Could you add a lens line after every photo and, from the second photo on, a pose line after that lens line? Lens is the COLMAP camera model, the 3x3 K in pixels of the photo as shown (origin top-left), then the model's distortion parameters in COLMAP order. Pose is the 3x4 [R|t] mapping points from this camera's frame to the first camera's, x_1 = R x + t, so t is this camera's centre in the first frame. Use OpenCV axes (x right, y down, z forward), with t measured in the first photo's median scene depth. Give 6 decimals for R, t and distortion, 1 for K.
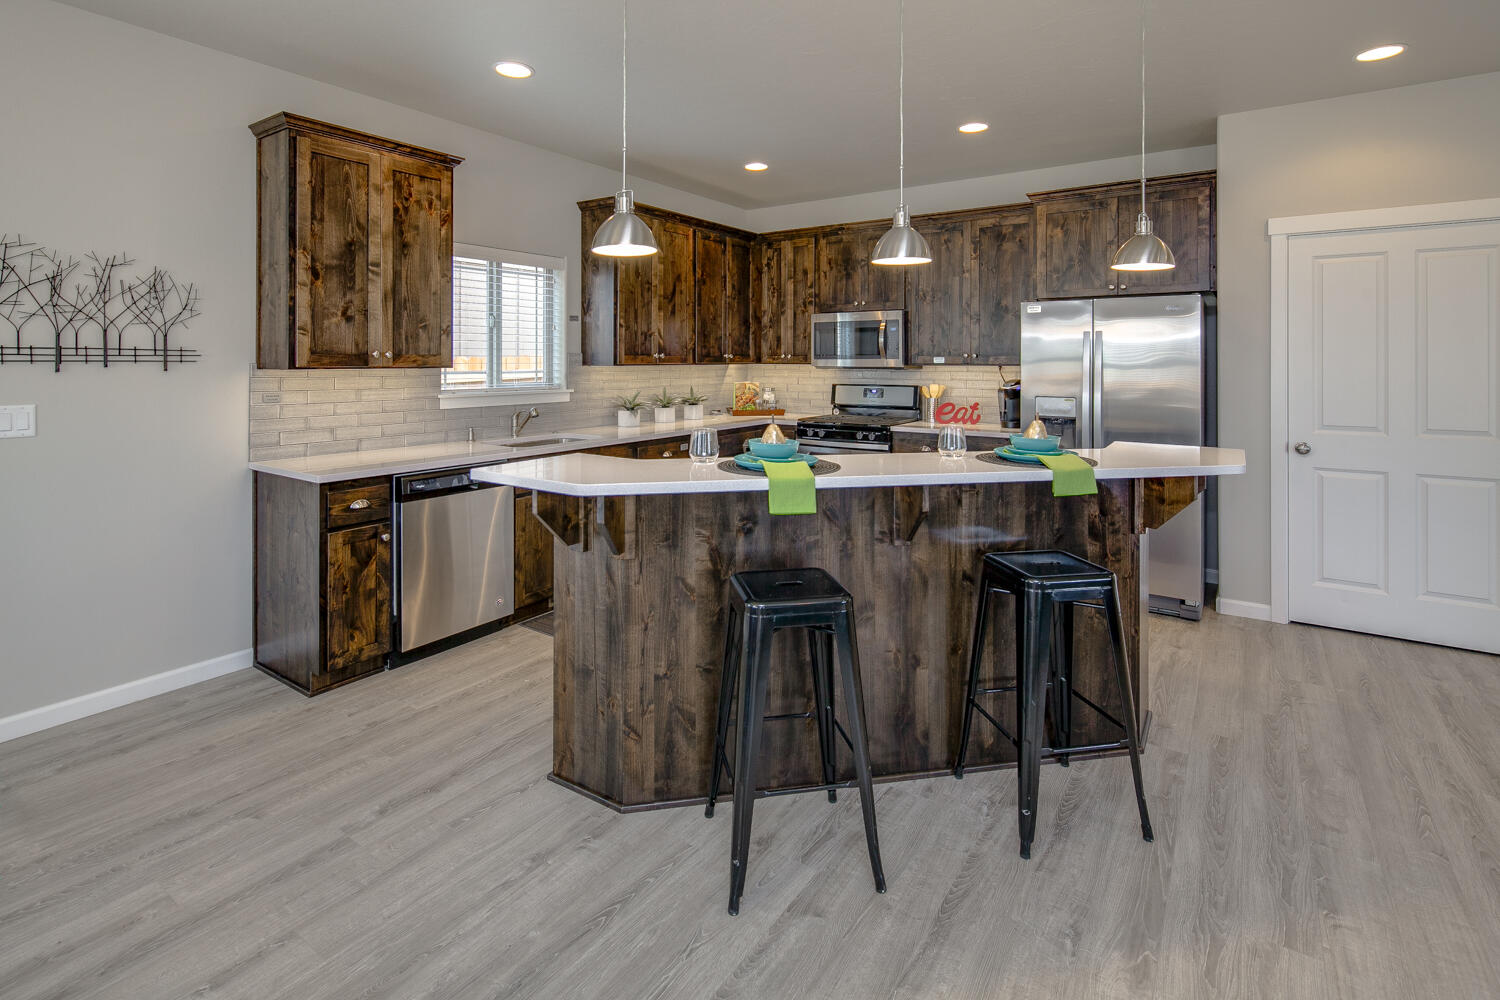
lens RADIAL K [[727.9, 0, 724.9], [0, 727.9, 358.9], [0, 0, 1]] dist [0.002419, -0.003630]
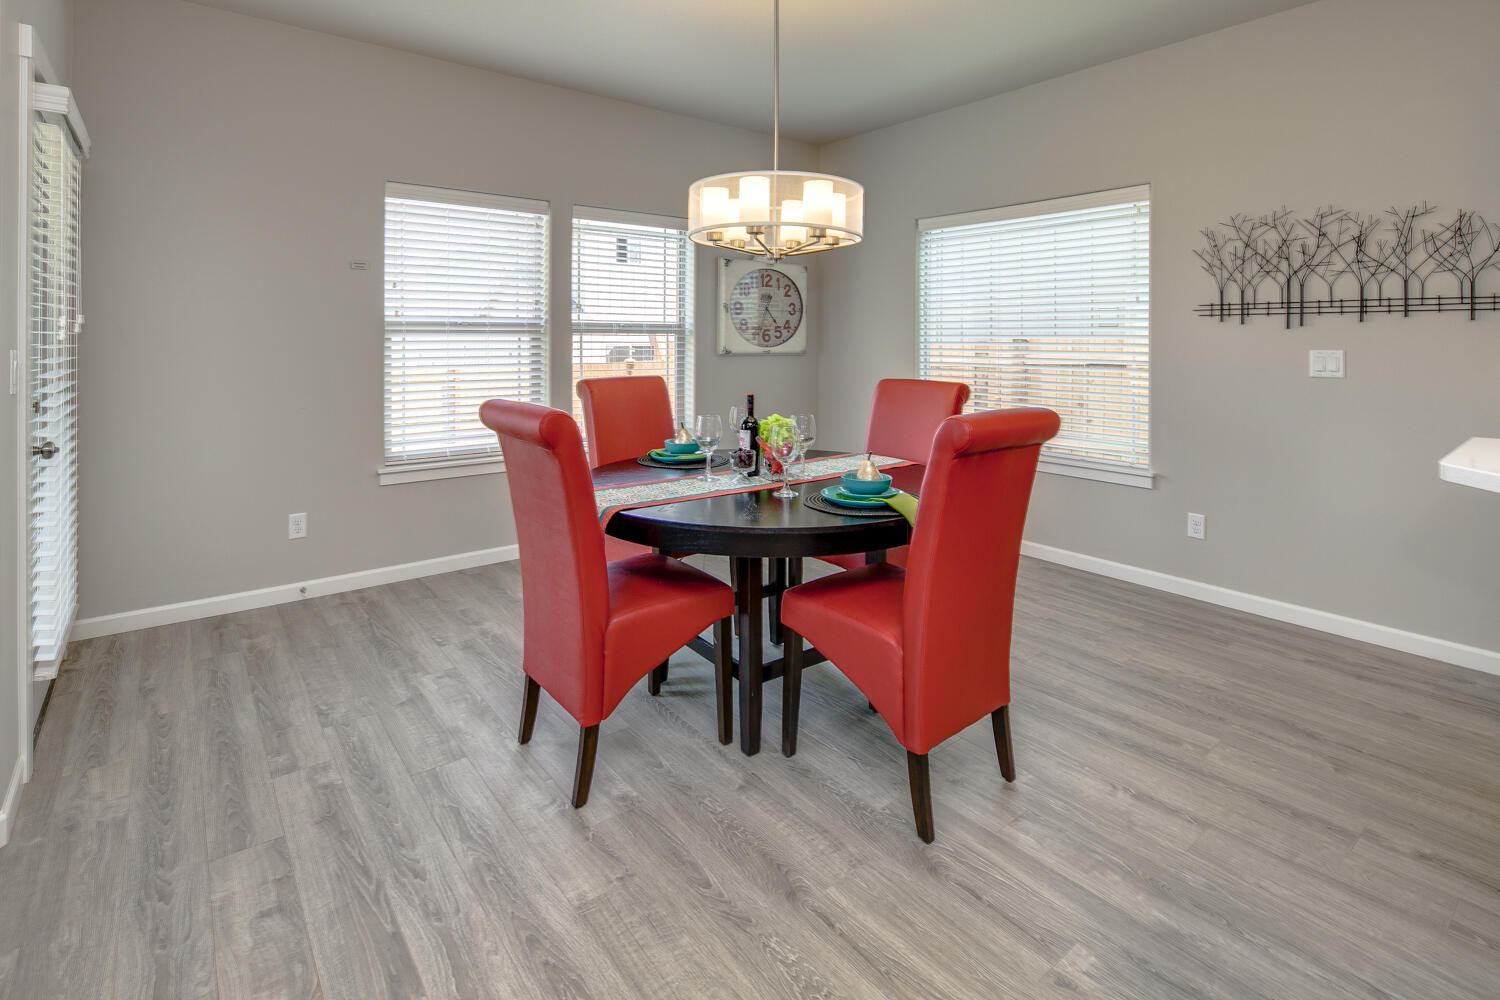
lens RADIAL K [[727.9, 0, 748.2], [0, 727.9, 328.9], [0, 0, 1]] dist [0.002419, -0.003630]
pose [[-0.288145, -0.016358, -0.957447, 0.371975], [-0.002672, 0.999864, -0.016278, 0.044806], [0.957583, -0.002133, -0.288149, 0.385647]]
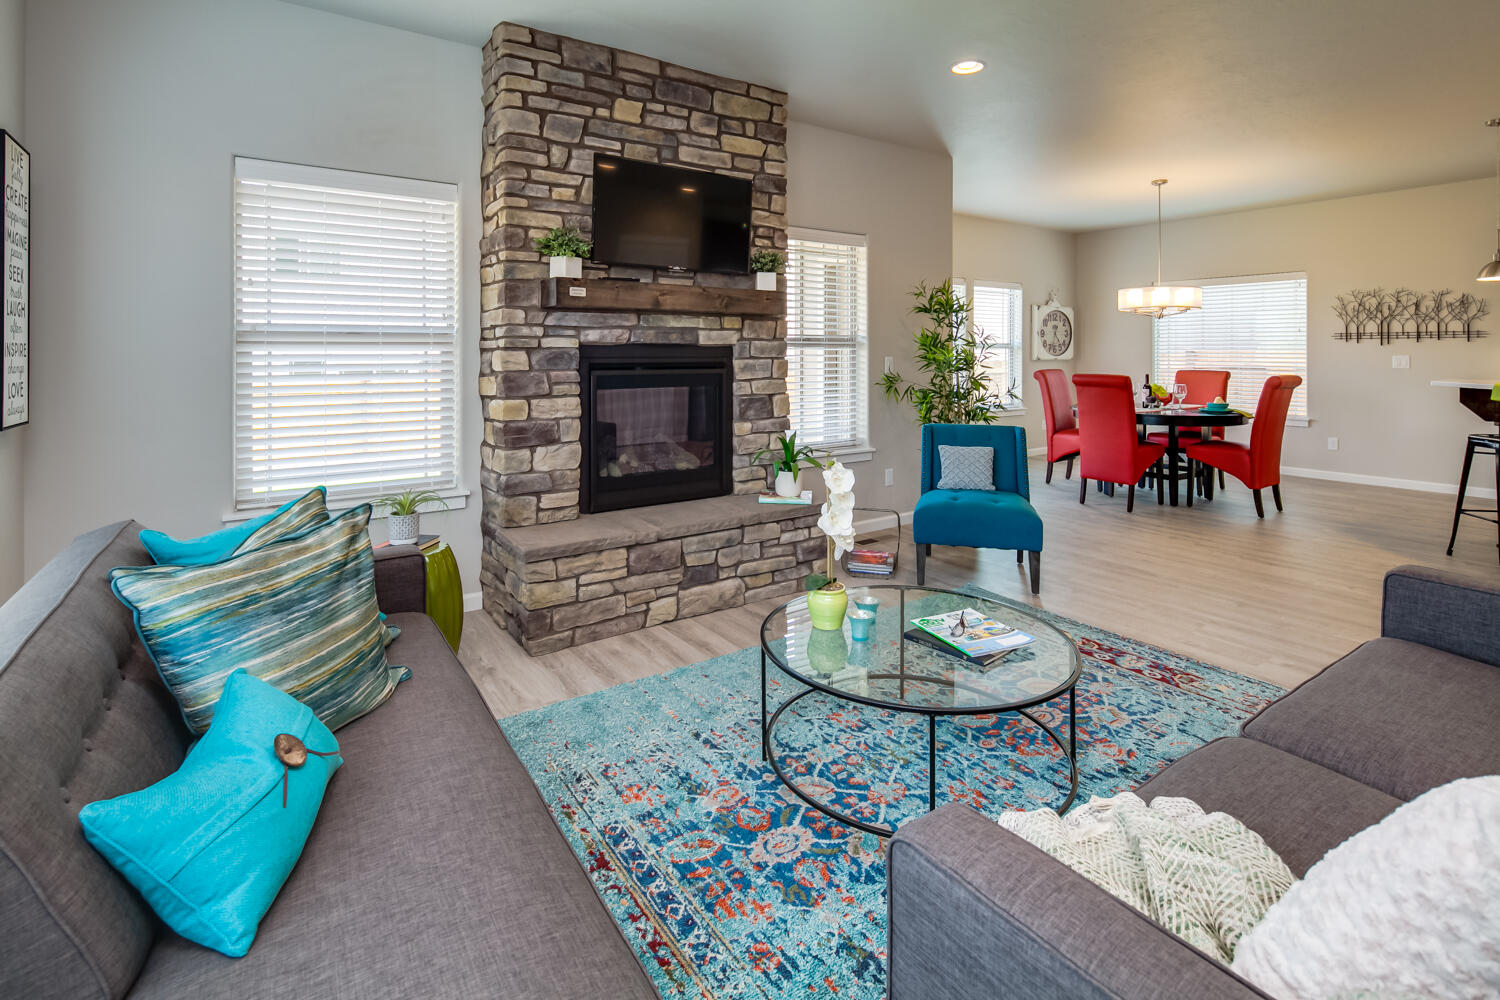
lens RADIAL K [[740.4, 0, 743.8], [0, 740.4, 342.4], [0, 0, 1]] dist [0.001006, 0.000388]
pose [[-0.345239, -0.013815, -0.938413, 1.937082], [0.001003, 0.999886, -0.015089, 0.048185], [0.938514, -0.006151, -0.345185, -0.217923]]
